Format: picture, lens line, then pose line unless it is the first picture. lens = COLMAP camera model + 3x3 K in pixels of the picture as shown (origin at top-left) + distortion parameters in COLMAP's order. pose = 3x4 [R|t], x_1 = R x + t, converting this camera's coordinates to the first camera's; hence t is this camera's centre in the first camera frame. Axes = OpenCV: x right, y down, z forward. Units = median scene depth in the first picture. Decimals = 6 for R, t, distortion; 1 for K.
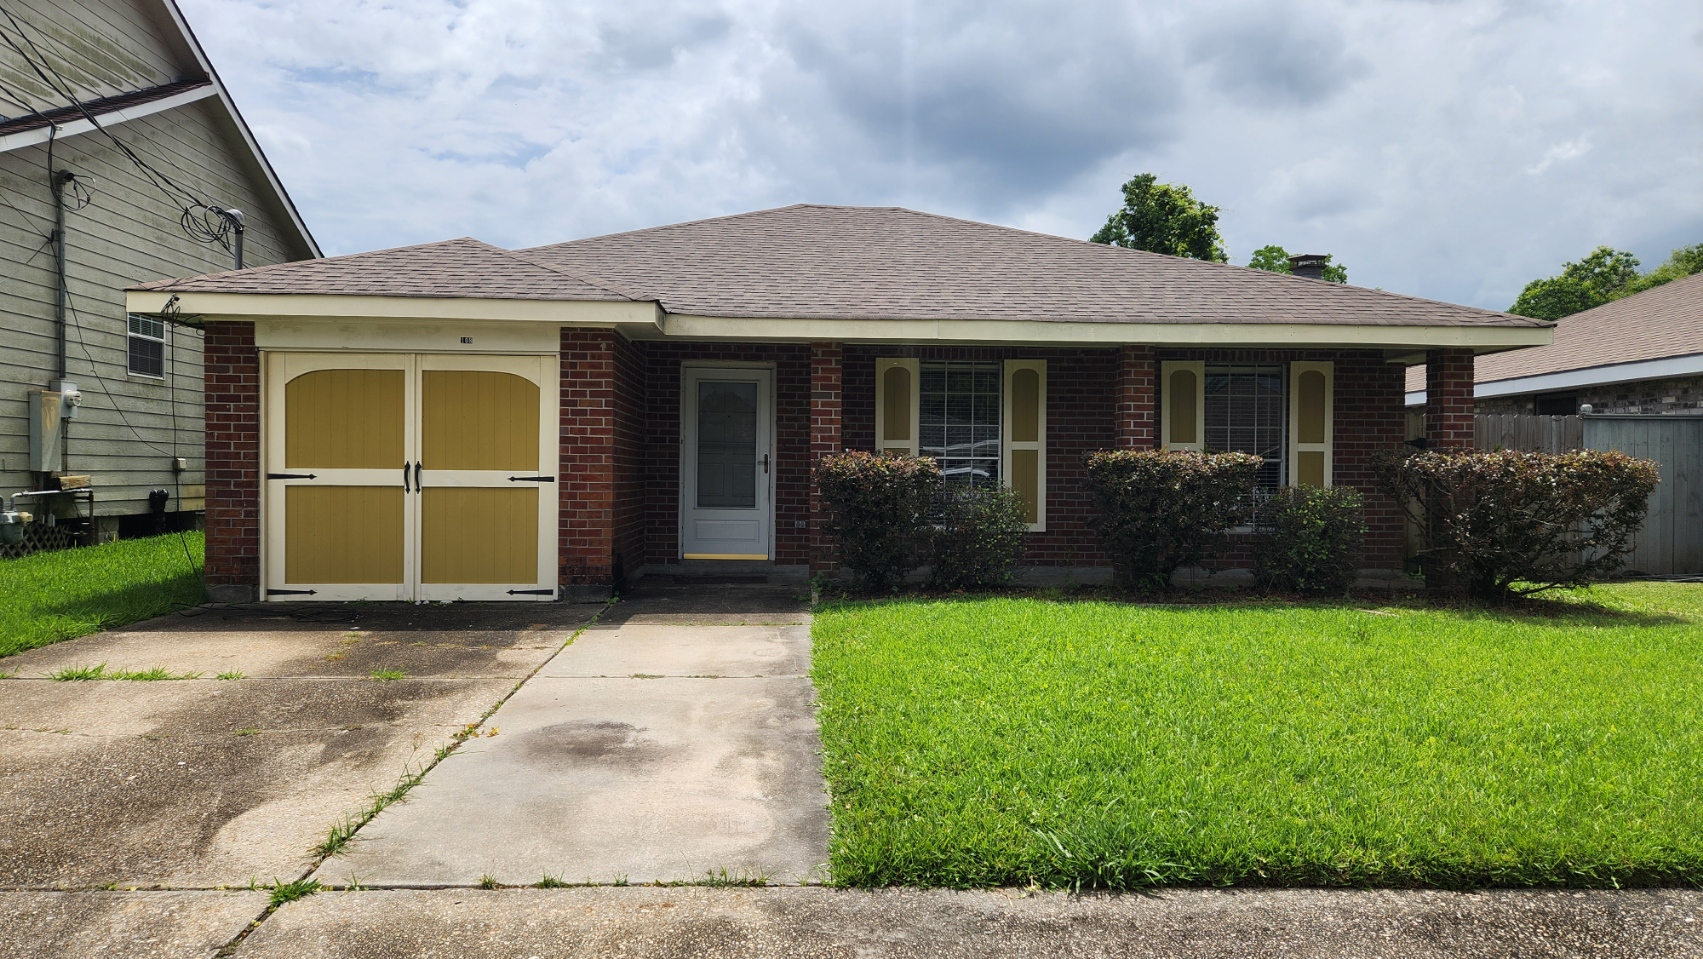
lens RADIAL K [[1254.9, 0, 851.5], [0, 1254.9, 479.5], [0, 0, 1]] dist [0.001460, 0.000251]
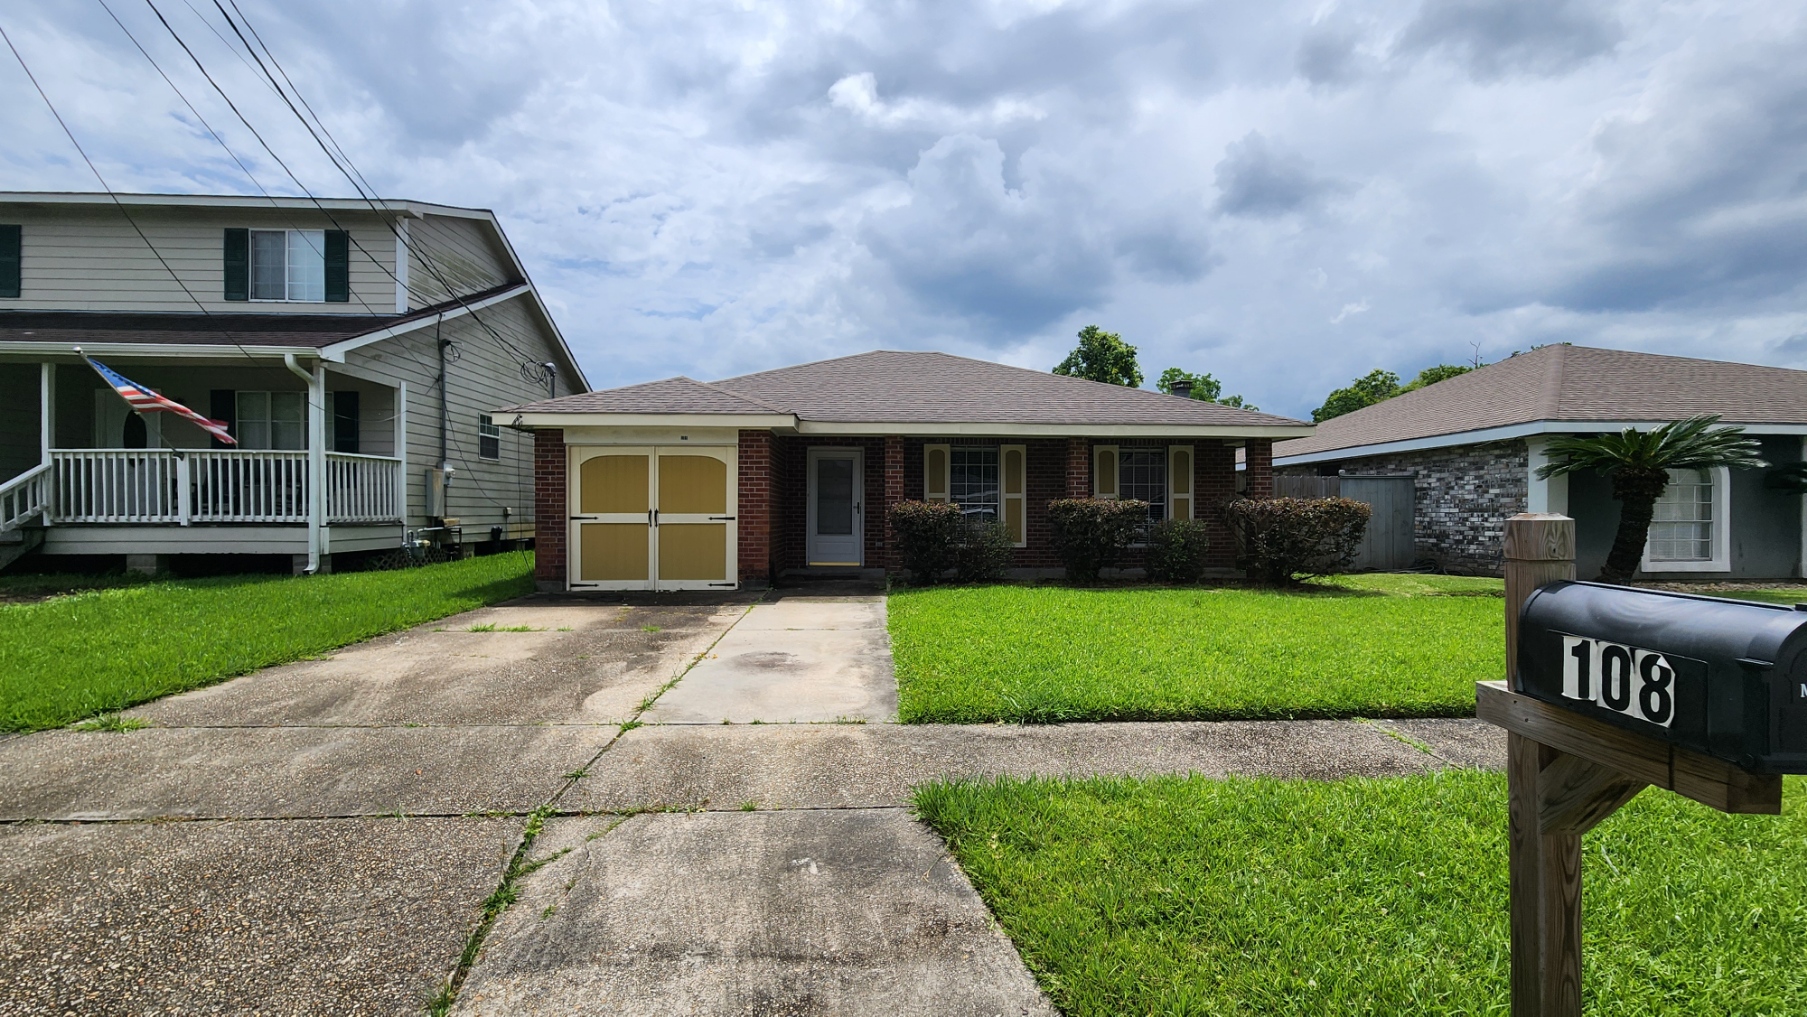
lens RADIAL K [[839.6, 0, 903.5], [0, 839.6, 508.5], [0, 0, 1]] dist [0.000230, -0.000001]
pose [[0.999923, -0.007930, -0.009494, 0.002759], [0.007836, 0.999920, -0.009956, -0.000688], [0.009572, 0.009881, 0.999905, -0.144002]]
